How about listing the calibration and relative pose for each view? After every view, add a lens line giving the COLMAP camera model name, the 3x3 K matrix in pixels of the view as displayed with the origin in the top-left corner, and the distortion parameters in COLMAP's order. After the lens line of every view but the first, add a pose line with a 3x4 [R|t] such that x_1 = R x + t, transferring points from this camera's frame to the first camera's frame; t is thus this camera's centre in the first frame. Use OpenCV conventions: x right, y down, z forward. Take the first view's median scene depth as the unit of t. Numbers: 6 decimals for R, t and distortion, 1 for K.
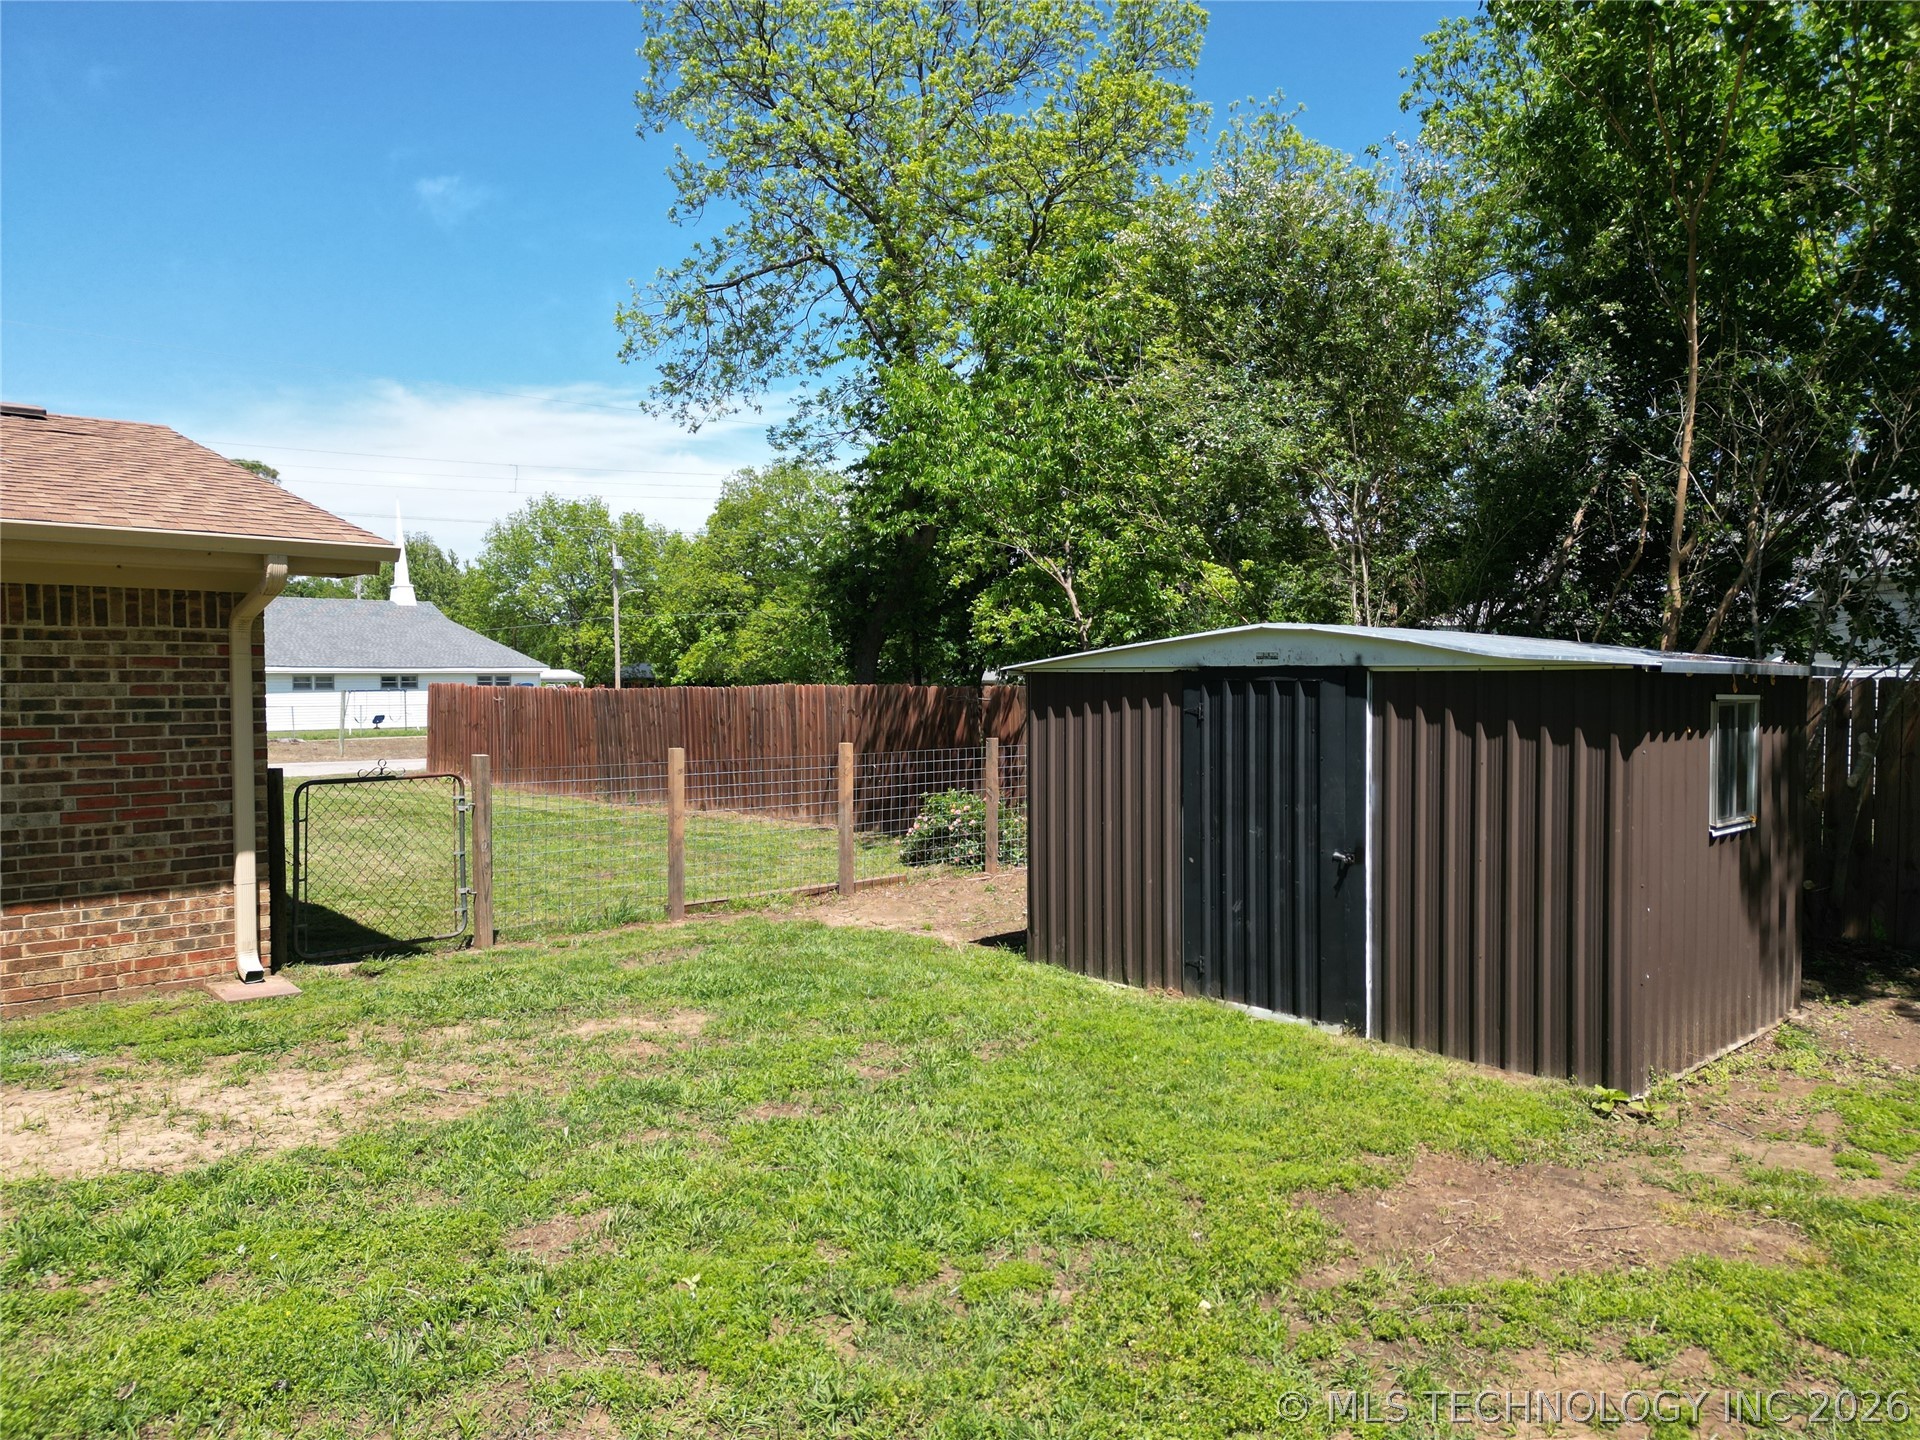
lens RADIAL K [[1345.1, 0, 915.1], [0, 1345.1, 681.6], [0, 0, 1]] dist [0.072216, -0.074985]
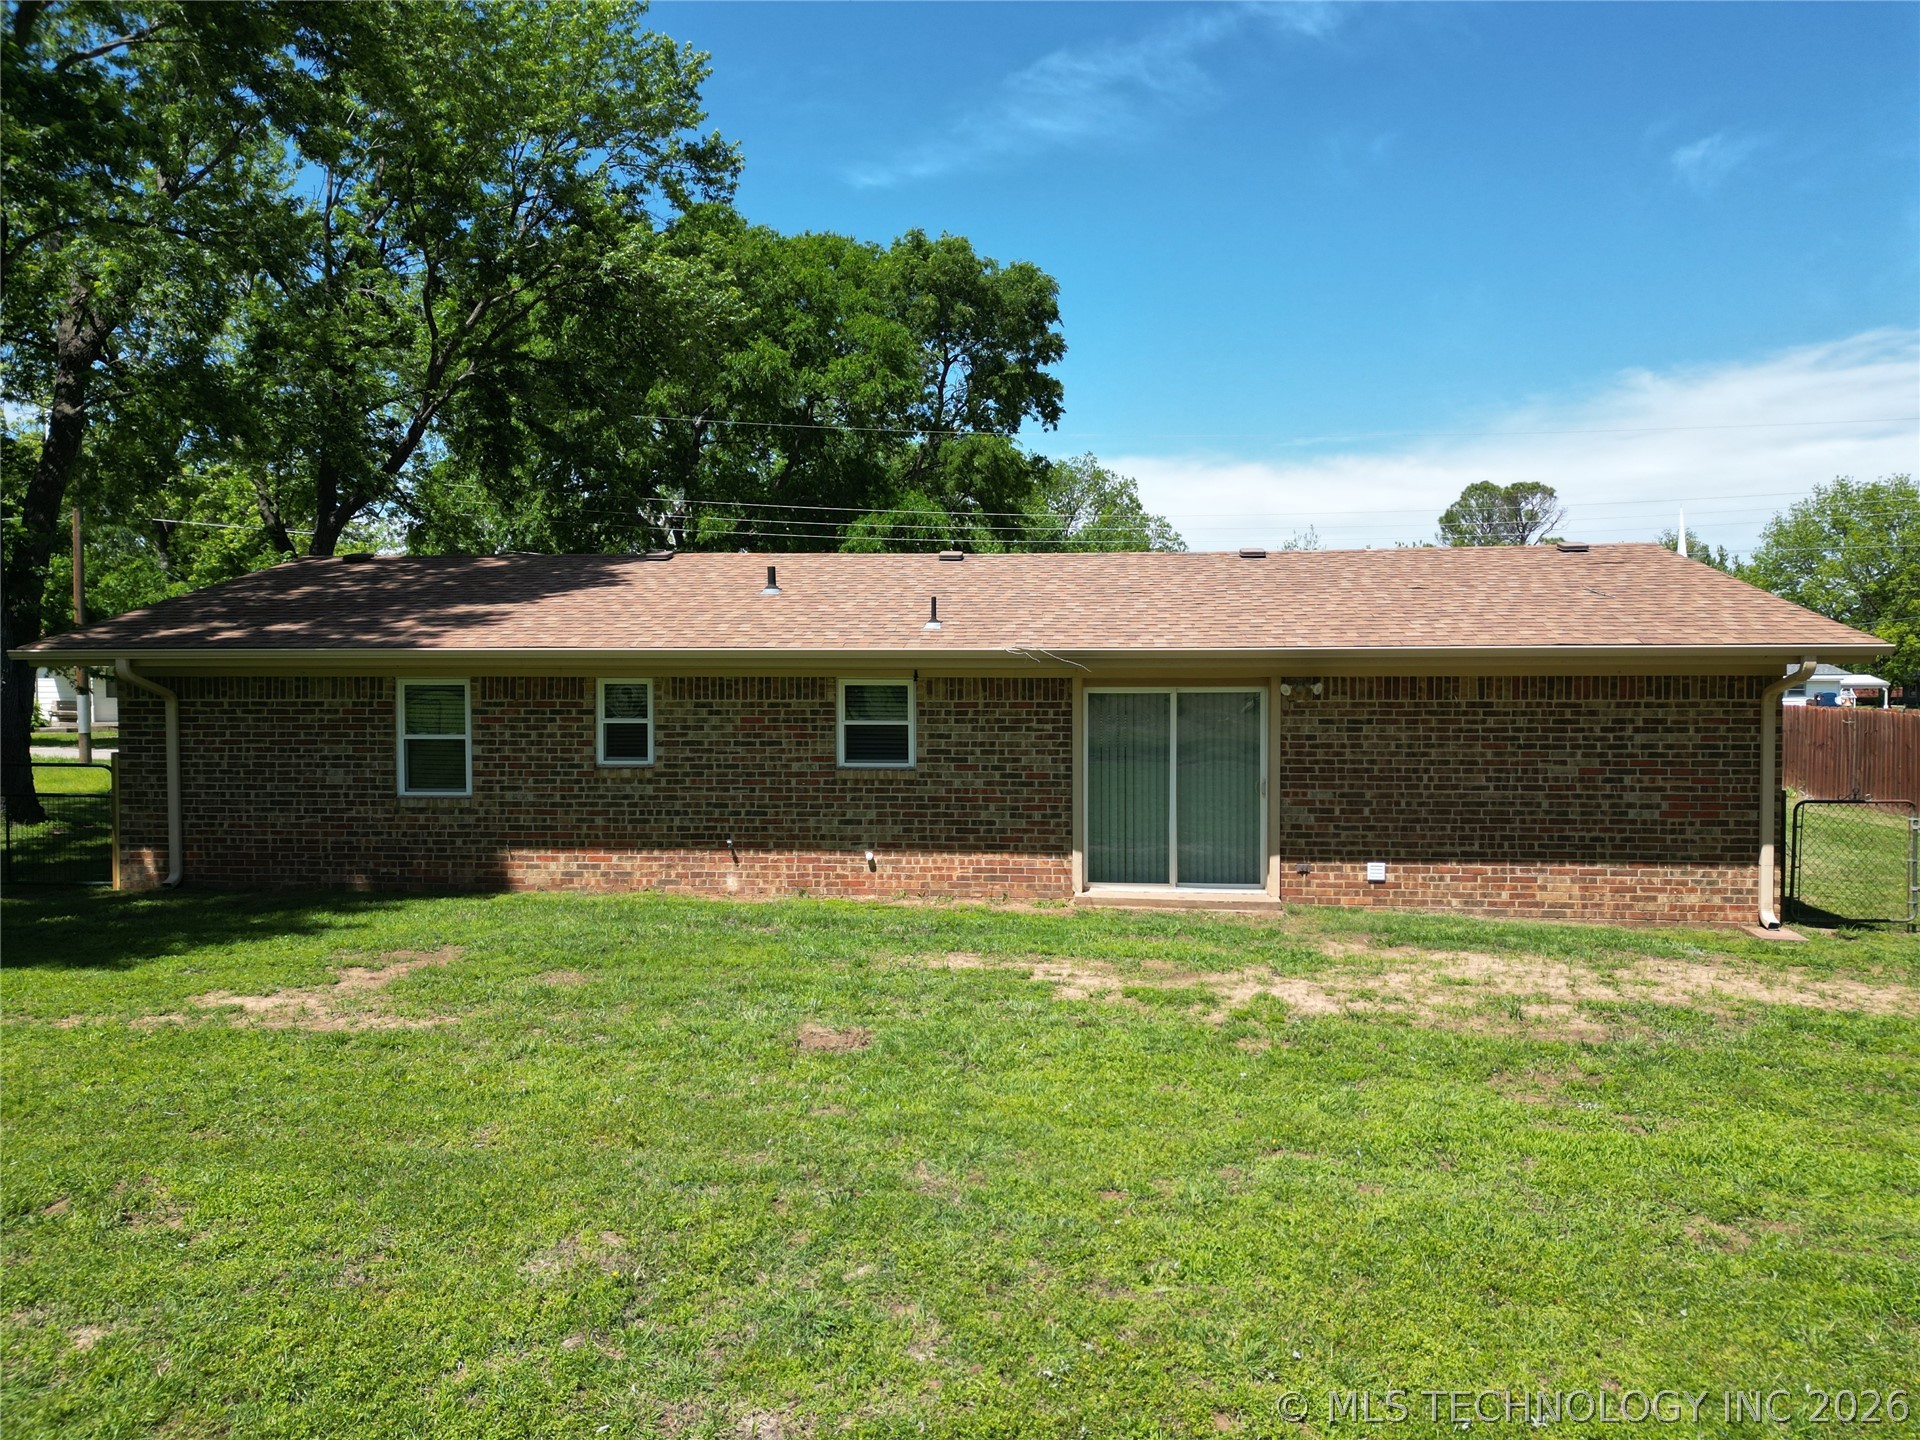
lens RADIAL K [[1345.1, 0, 974.2], [0, 1345.1, 696.4], [0, 0, 1]] dist [0.072216, -0.074985]
pose [[0.684879, 0.012717, -0.728546, 0.015538], [-0.003002, 0.999888, 0.014631, -0.062477], [0.728651, -0.007833, 0.684840, -0.716237]]
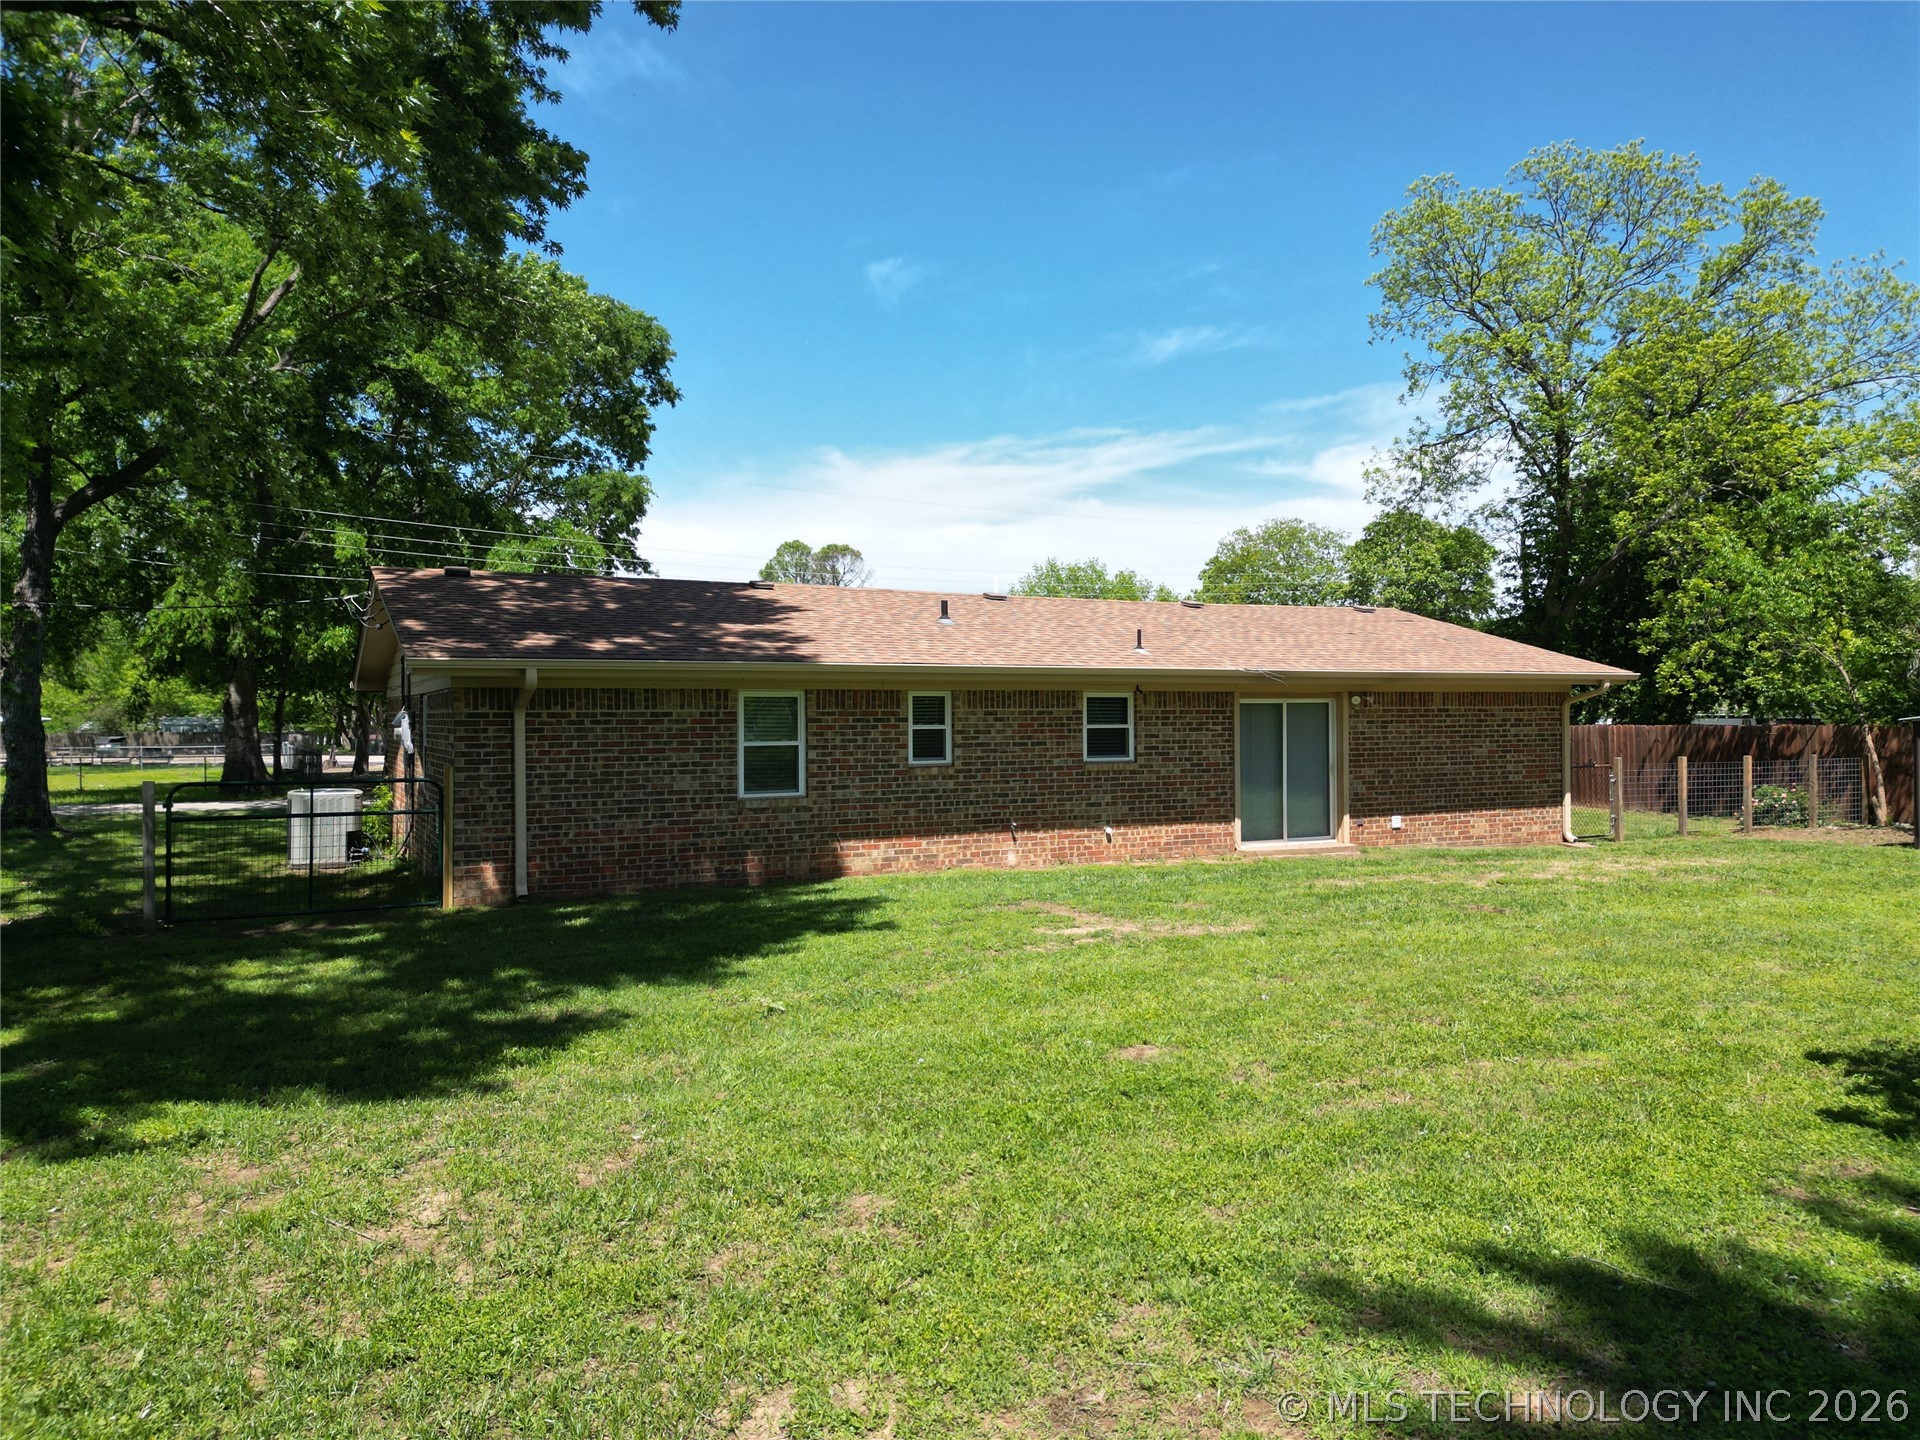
lens RADIAL K [[1345.1, 0, 971.3], [0, 1345.1, 703.5], [0, 0, 1]] dist [0.072216, -0.074985]
pose [[0.969087, -0.006938, -0.246623, -0.966883], [0.003833, 0.999907, -0.013066, -0.014265], [0.246690, 0.011717, 0.969024, -1.794603]]
